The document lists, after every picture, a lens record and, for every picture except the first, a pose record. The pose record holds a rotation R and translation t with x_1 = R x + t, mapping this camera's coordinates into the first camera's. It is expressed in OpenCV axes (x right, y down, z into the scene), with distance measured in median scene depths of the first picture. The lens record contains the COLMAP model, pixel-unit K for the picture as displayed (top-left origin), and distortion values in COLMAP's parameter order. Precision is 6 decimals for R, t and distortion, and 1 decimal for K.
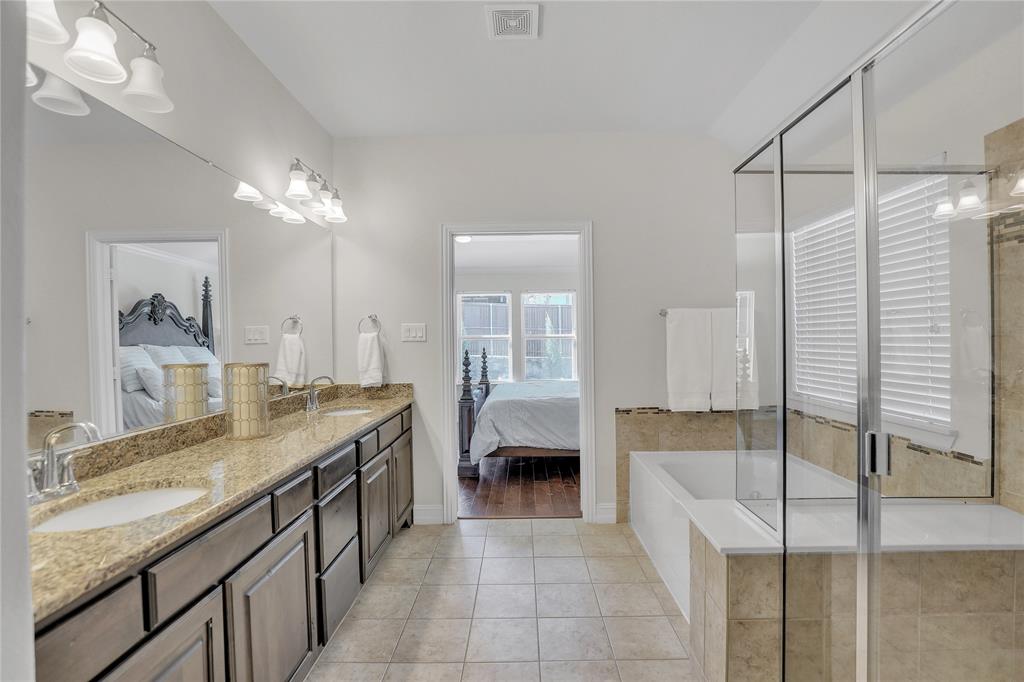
lens RADIAL K [[465.3, 0, 514.7], [0, 465.3, 338.8], [0, 0, 1]] dist [-0.050228, 0.009581]
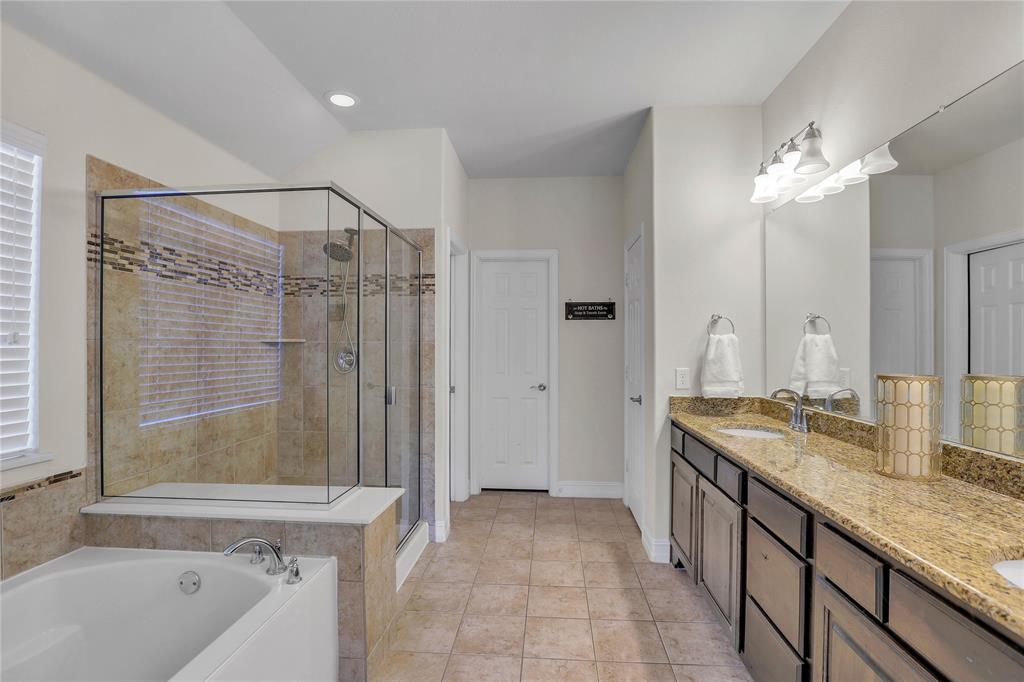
lens RADIAL K [[465.3, 0, 514.7], [0, 465.3, 338.8], [0, 0, 1]] dist [-0.050228, 0.009581]
pose [[-0.998085, 0.011165, 0.060850, -0.001405], [0.010476, 0.999878, -0.011624, -0.003622], [-0.060972, -0.010964, -0.998079, 1.851473]]
